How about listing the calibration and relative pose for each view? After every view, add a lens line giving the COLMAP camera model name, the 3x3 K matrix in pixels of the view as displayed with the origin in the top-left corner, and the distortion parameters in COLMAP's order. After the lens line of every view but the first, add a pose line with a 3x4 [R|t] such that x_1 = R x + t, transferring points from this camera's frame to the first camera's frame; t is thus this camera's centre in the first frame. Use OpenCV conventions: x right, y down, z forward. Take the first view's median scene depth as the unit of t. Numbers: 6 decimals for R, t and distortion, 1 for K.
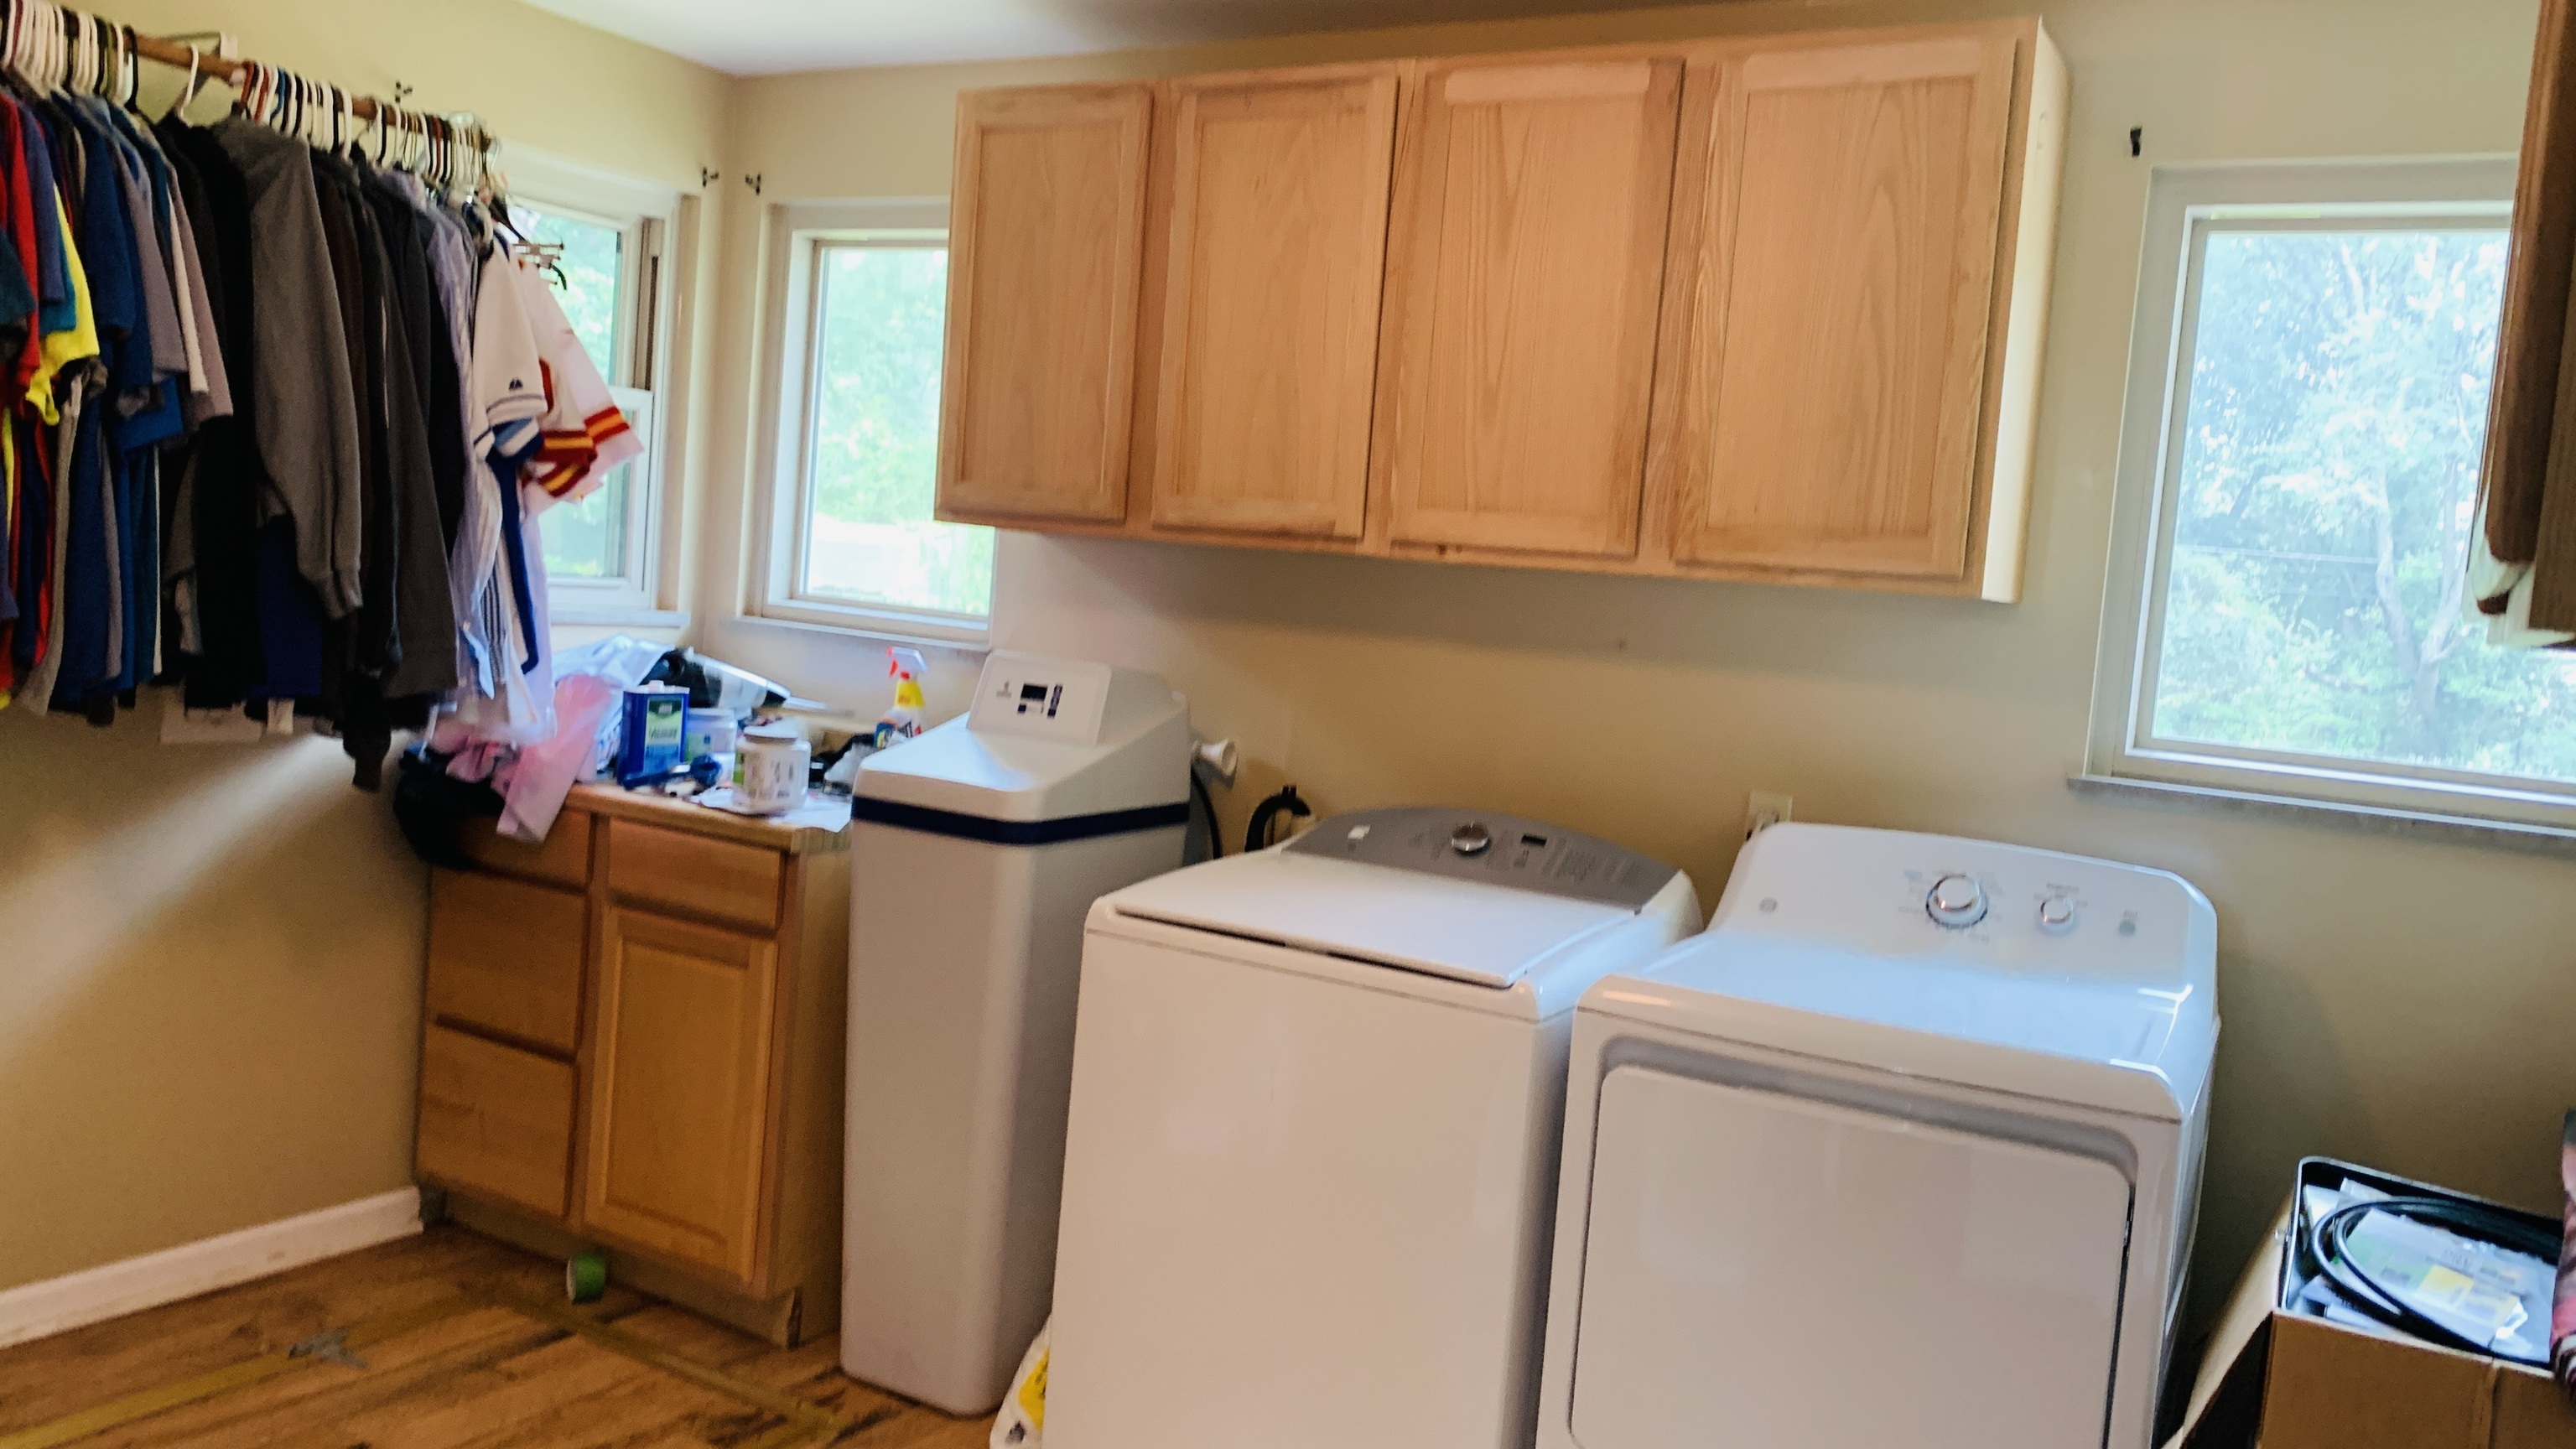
lens RADIAL K [[1976.9, 0, 1279.0], [0, 1976.9, 688.1], [0, 0, 1]] dist [0.064787, -0.111386]
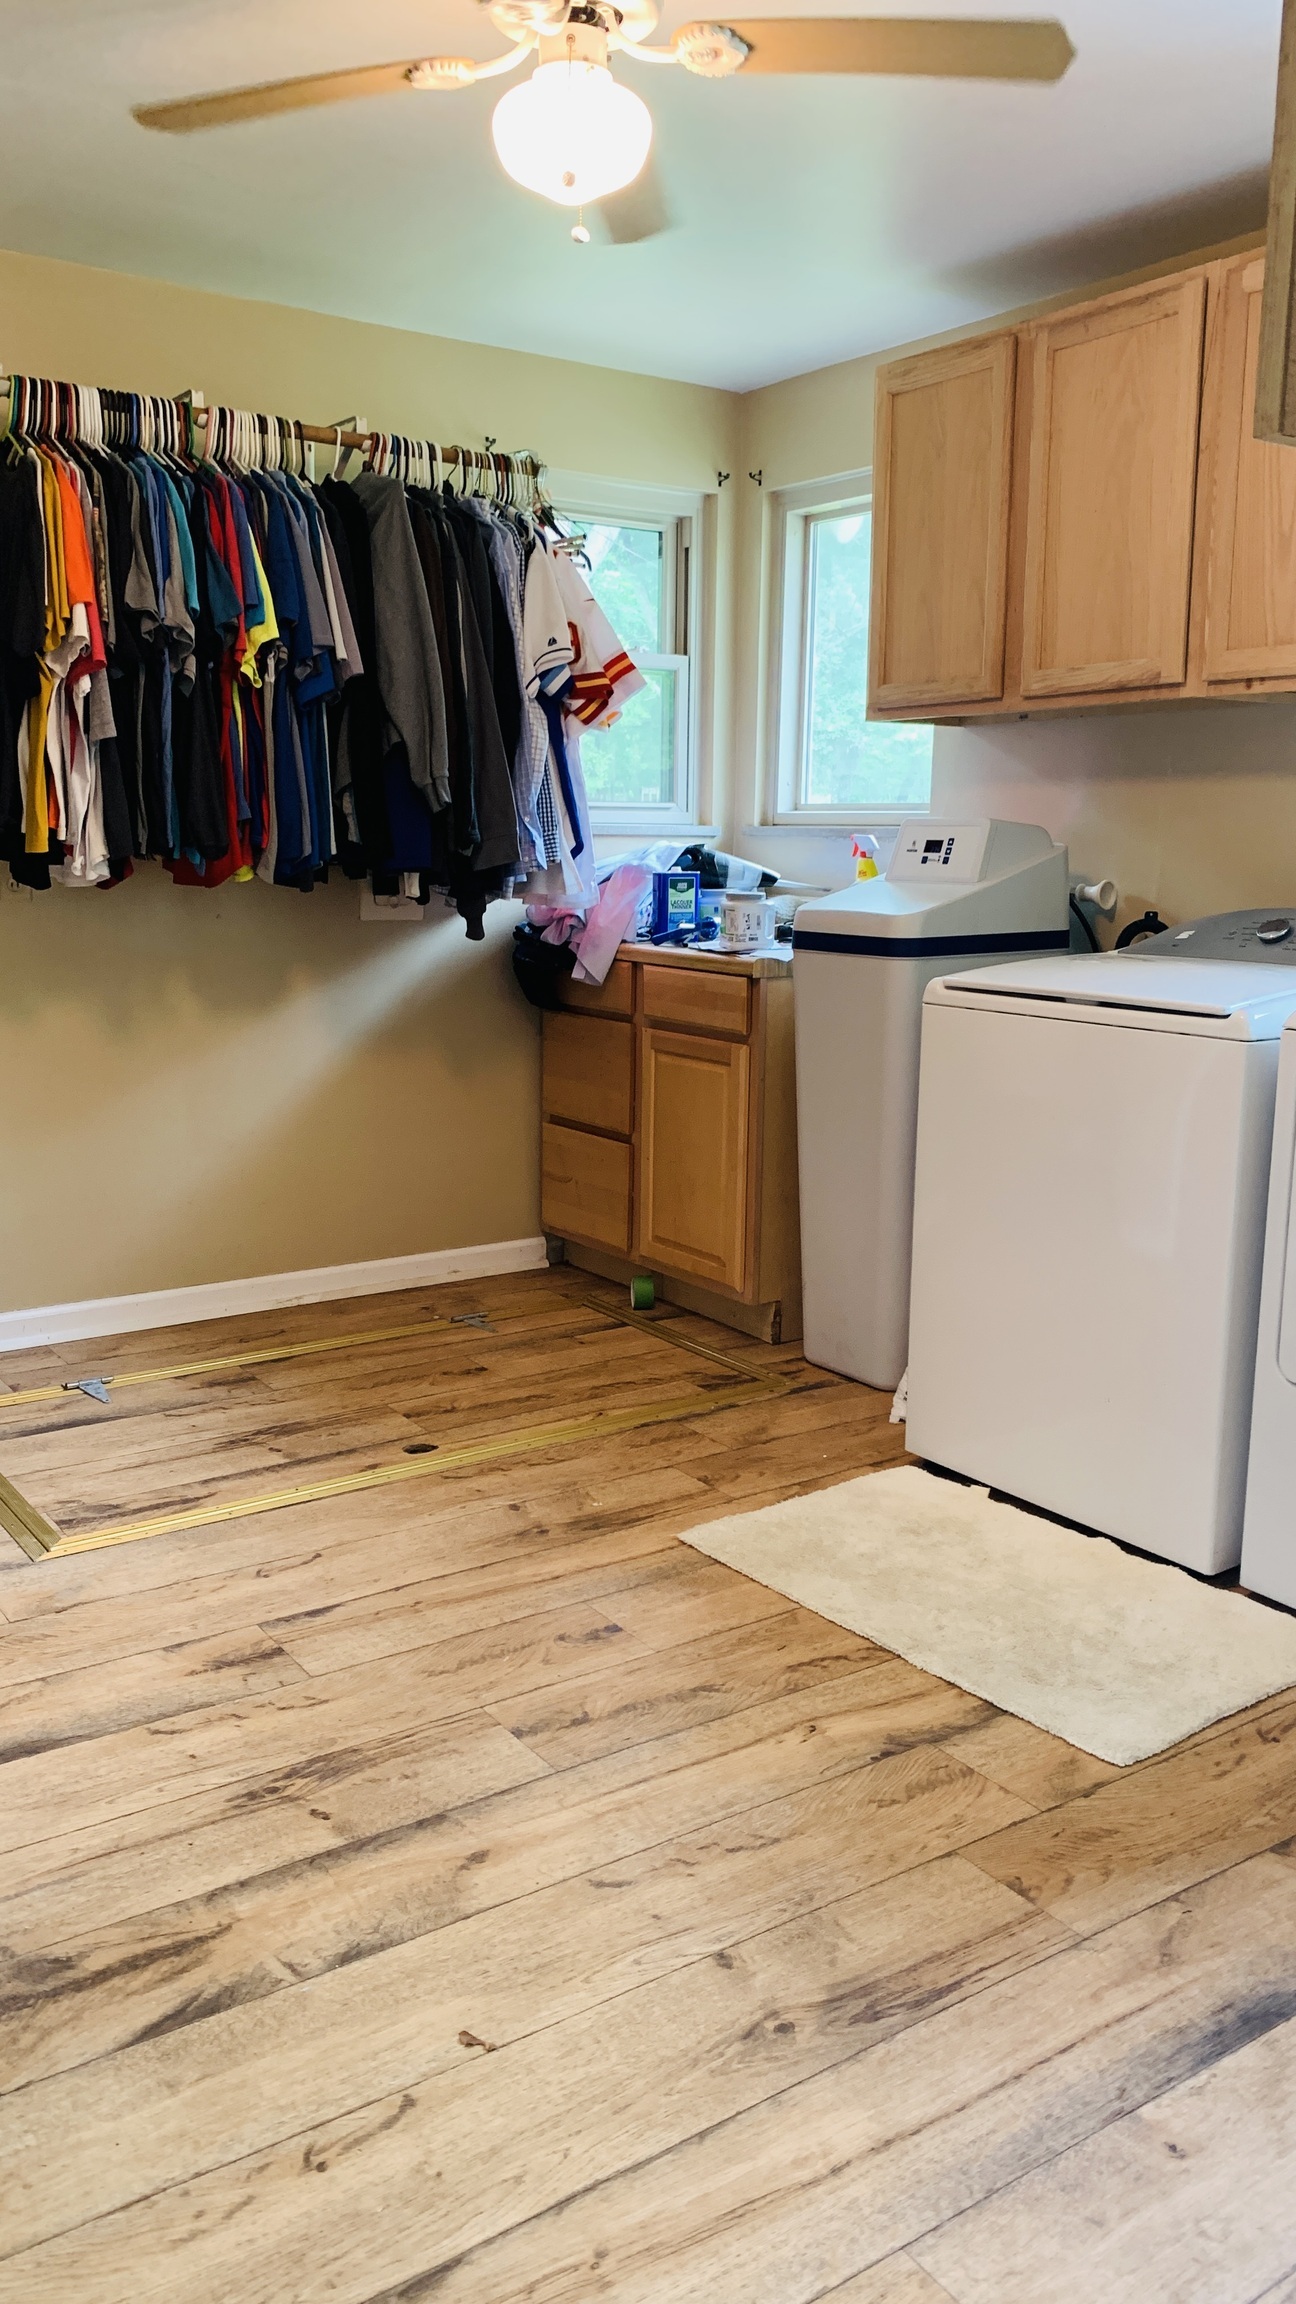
lens RADIAL K [[1768.2, 0, 621.3], [0, 1768.2, 1149.3], [0, 0, 1]] dist [0.064787, -0.111386]
pose [[0.903623, 0.001376, -0.428327, 0.185220], [0.039197, 0.995533, 0.085891, 0.091987], [0.426532, -0.094402, 0.899532, -0.128331]]
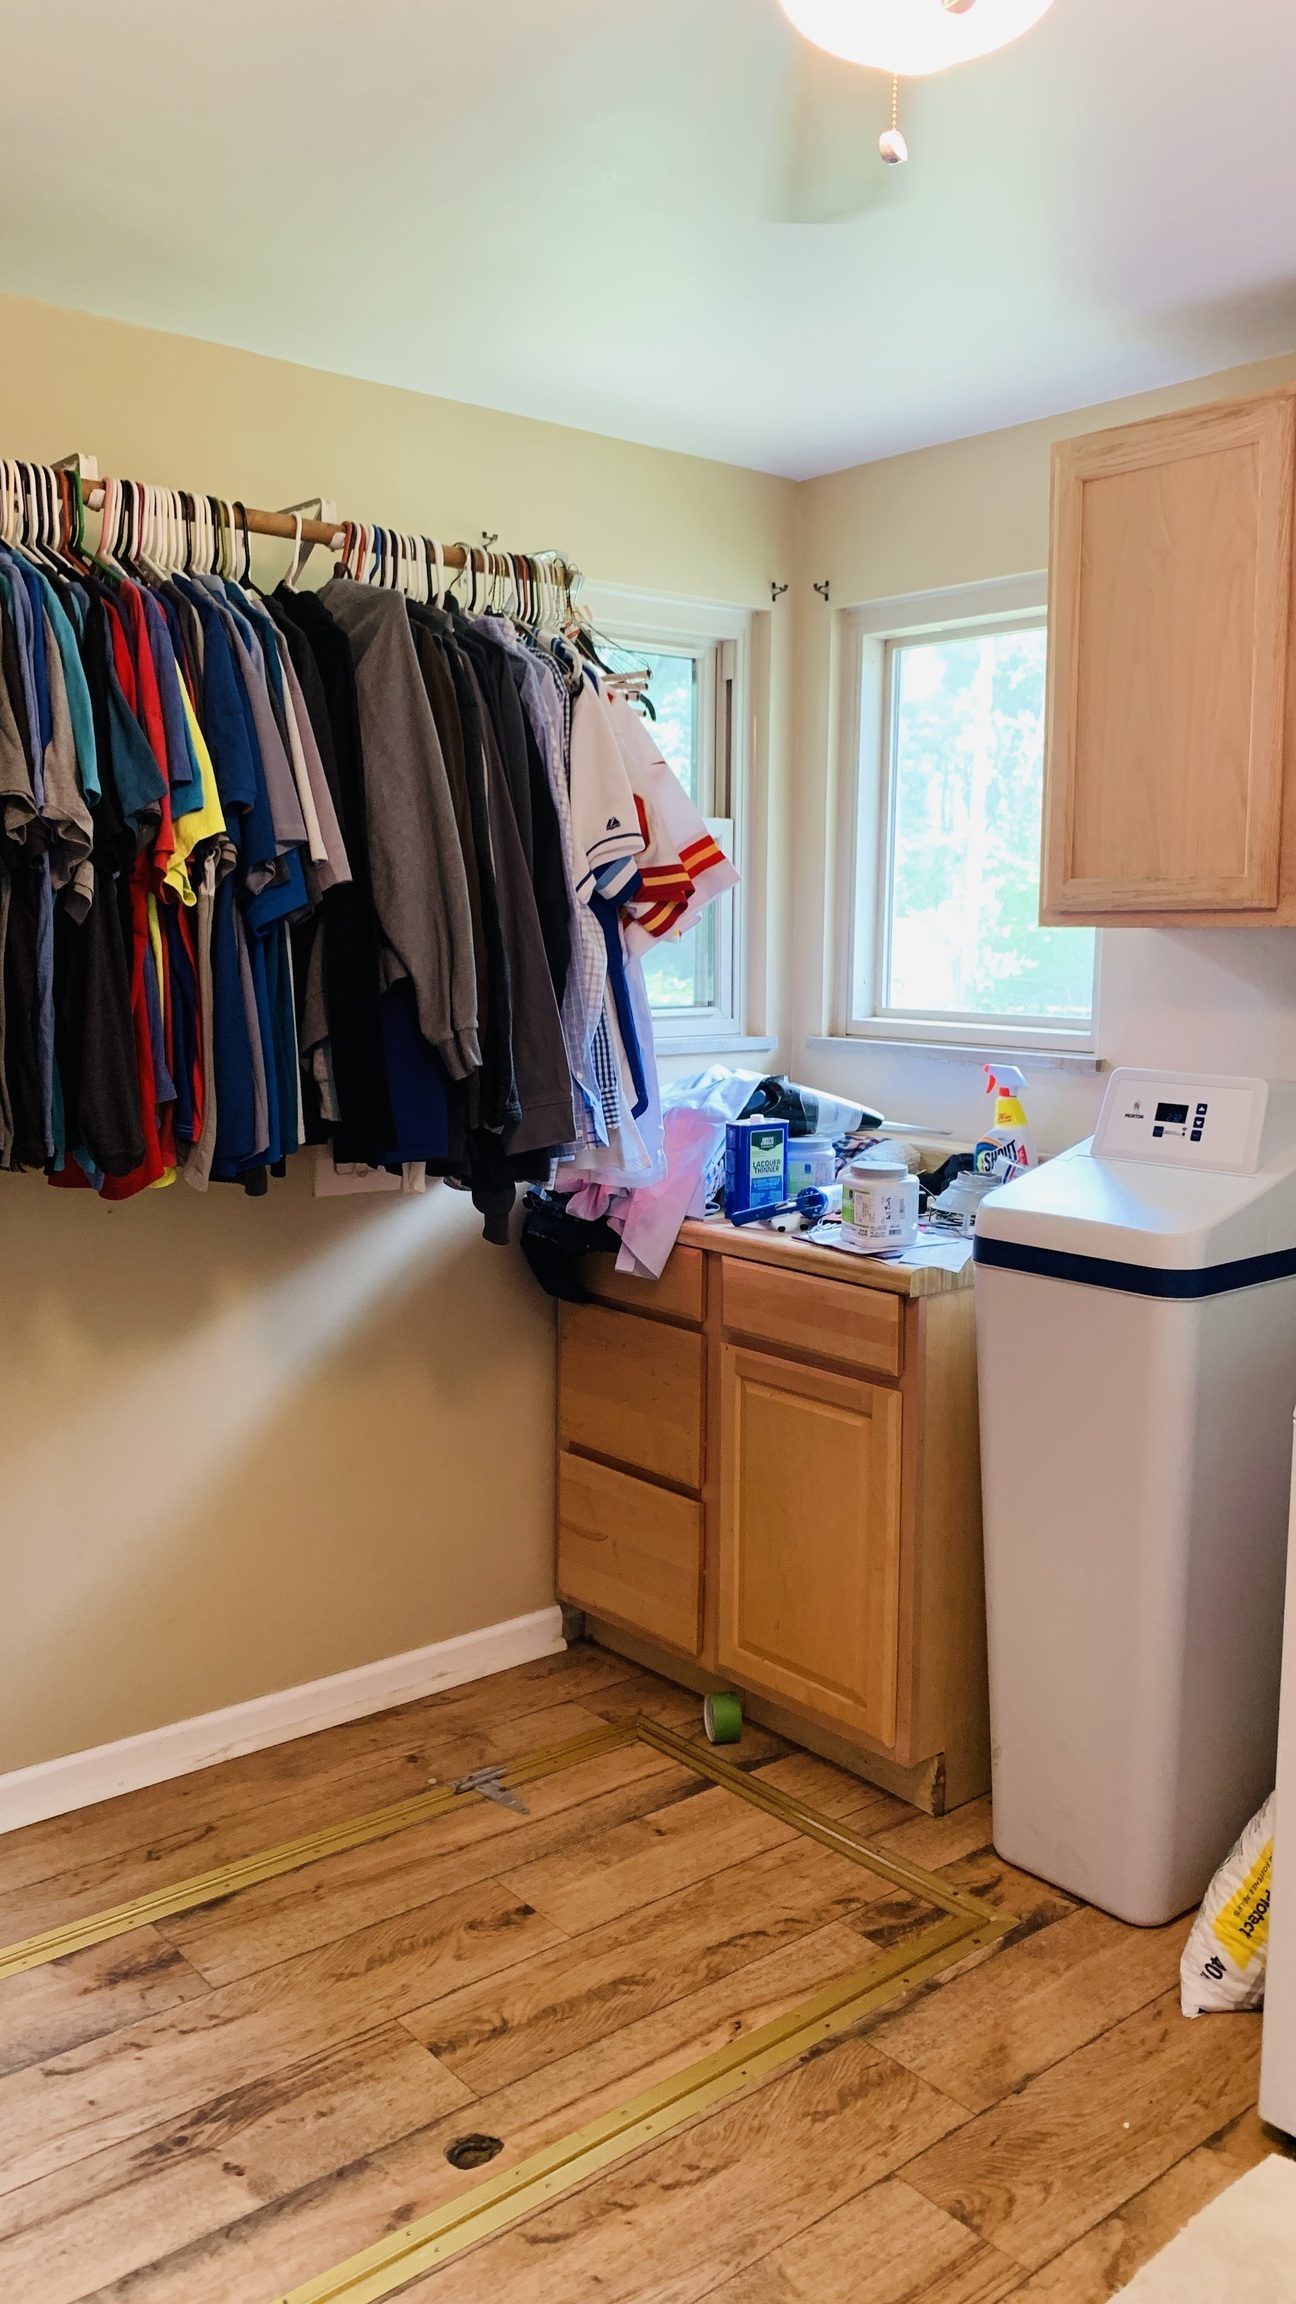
lens RADIAL K [[1768.2, 0, 631.7], [0, 1768.2, 1135.6], [0, 0, 1]] dist [0.064787, -0.111386]
pose [[0.938561, -0.038415, -0.342968, -0.080716], [0.052730, 0.998080, 0.032508, -0.026729], [0.341061, -0.048596, 0.938784, 0.178571]]
